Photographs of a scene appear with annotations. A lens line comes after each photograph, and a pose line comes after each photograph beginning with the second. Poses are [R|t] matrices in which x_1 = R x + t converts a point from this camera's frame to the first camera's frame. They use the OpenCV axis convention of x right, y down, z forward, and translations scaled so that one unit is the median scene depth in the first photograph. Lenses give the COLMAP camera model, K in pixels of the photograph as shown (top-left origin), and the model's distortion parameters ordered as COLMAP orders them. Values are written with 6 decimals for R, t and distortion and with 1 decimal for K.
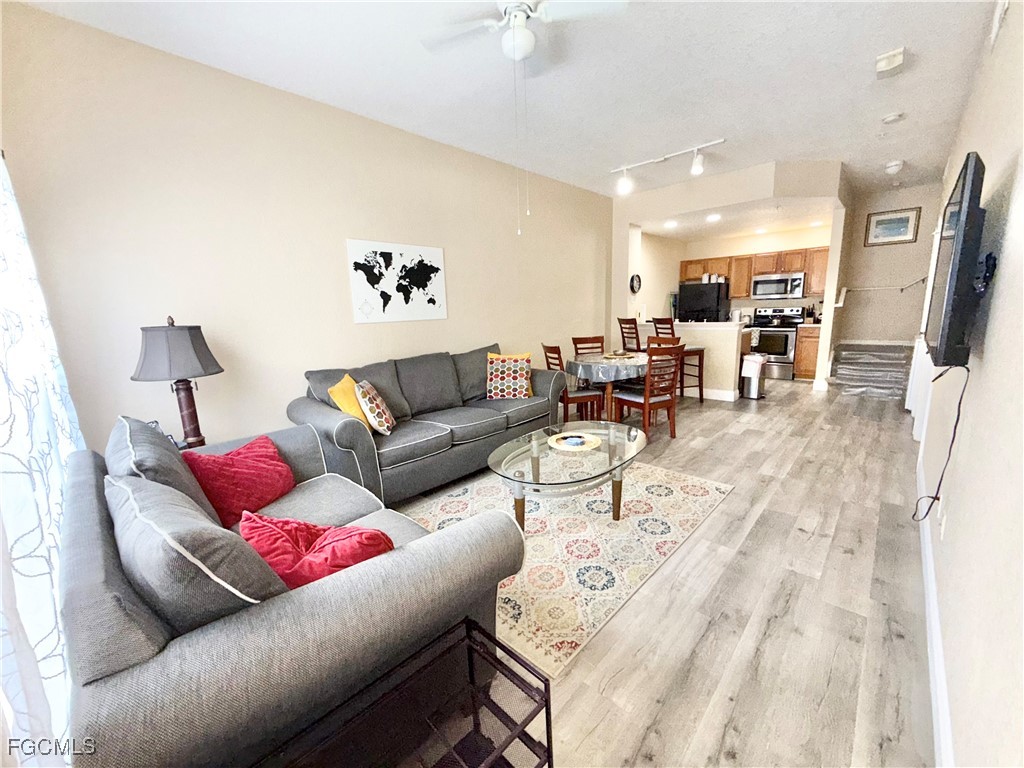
lens RADIAL K [[407.9, 0, 511.5], [0, 407.9, 381.1], [0, 0, 1]] dist [-0.000928, -0.000231]
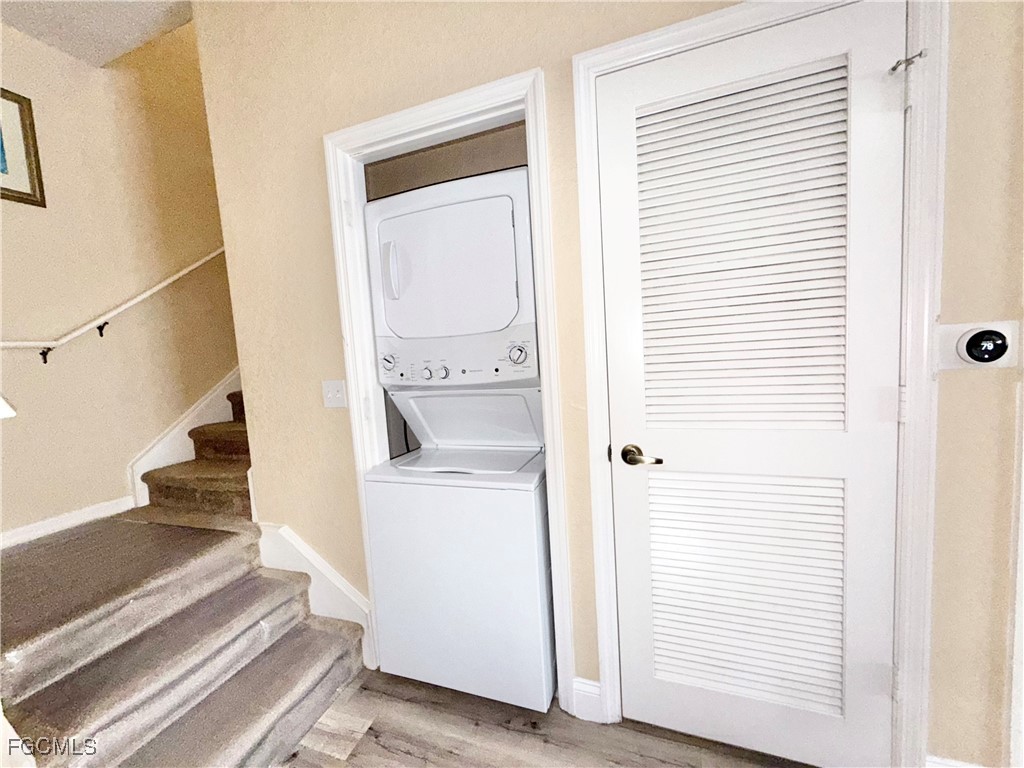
lens RADIAL K [[407.9, 0, 504.2], [0, 407.9, 387.6], [0, 0, 1]] dist [-0.000928, -0.000231]
pose [[-0.391391, -0.022091, 0.919959, 0.650605], [0.235282, 0.964081, 0.123250, -0.187160], [-0.889638, 0.264689, -0.372135, 0.980618]]
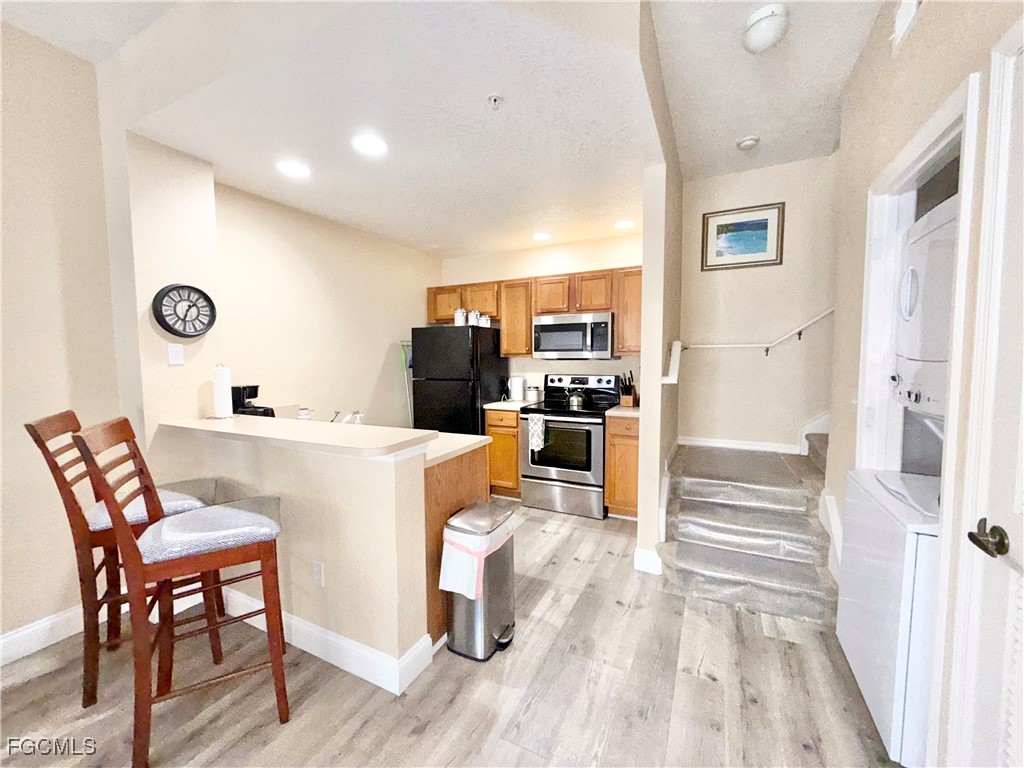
lens RADIAL K [[407.9, 0, 515.1], [0, 407.9, 382.1], [0, 0, 1]] dist [-0.000928, -0.000231]
pose [[0.955178, 0.006149, 0.295969, 0.575232], [0.027927, 0.993454, -0.110769, -0.157564], [-0.294713, 0.114070, 0.948753, 0.708278]]
